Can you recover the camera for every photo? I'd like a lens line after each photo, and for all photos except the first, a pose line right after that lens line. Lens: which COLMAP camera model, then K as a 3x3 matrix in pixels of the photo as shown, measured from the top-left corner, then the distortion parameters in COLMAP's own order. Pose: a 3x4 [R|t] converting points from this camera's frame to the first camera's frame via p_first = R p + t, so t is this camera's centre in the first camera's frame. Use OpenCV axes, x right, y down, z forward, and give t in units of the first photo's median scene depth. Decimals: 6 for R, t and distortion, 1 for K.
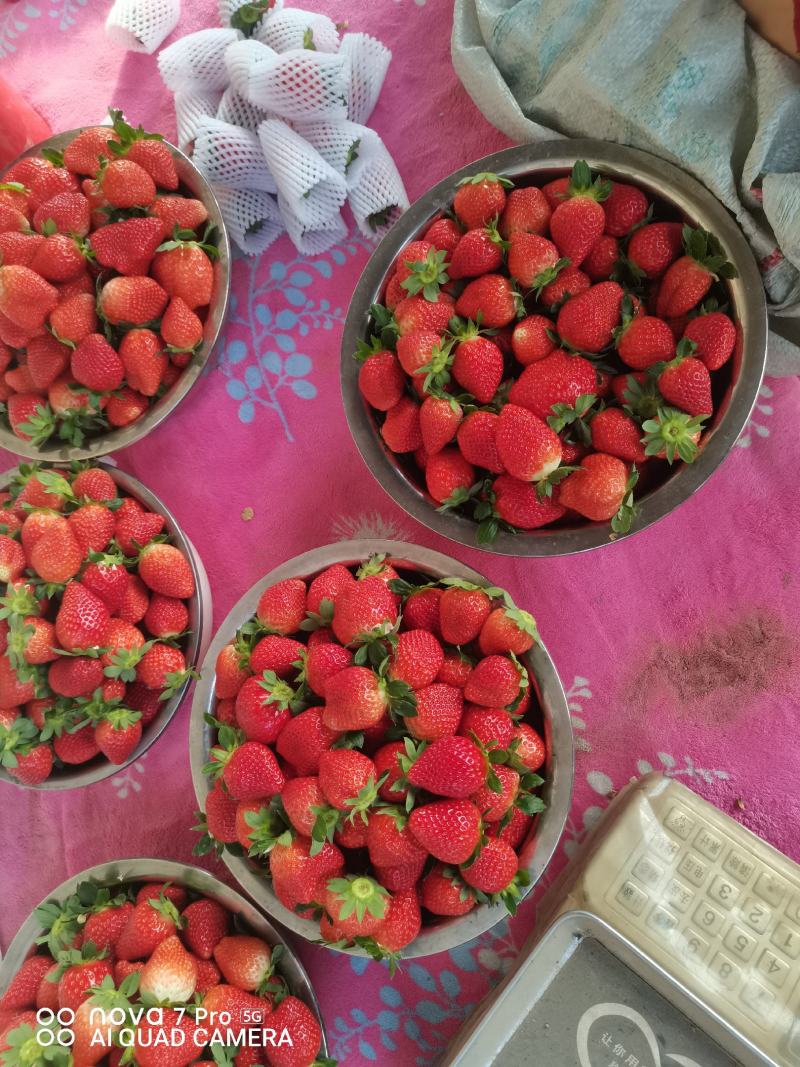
lens RADIAL K [[827.6, 0, 406.8], [0, 827.6, 530.8], [0, 0, 1]] dist [0.017129, -0.018657]
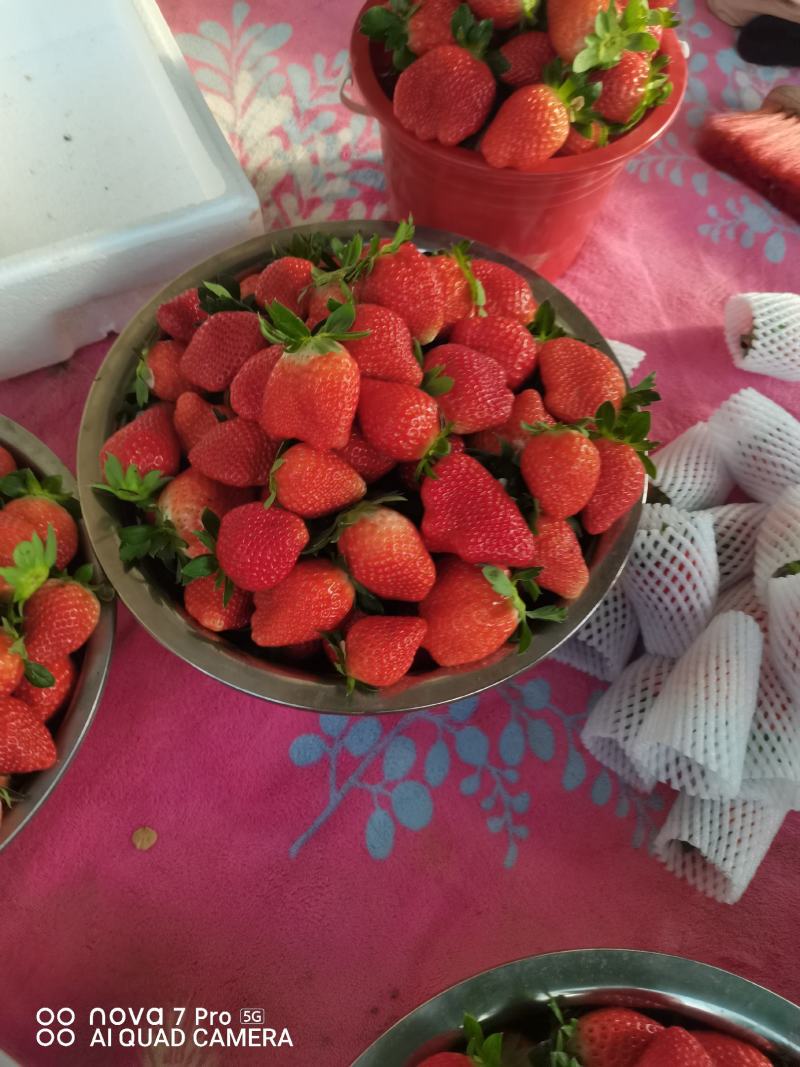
lens RADIAL K [[827.6, 0, 396.4], [0, 827.6, 528.8], [0, 0, 1]] dist [0.017129, -0.018657]
pose [[0.419601, 0.904773, -0.072942, -0.291635], [-0.904566, 0.410115, -0.116472, -0.215713], [-0.075466, 0.114852, 0.990512, 0.412995]]
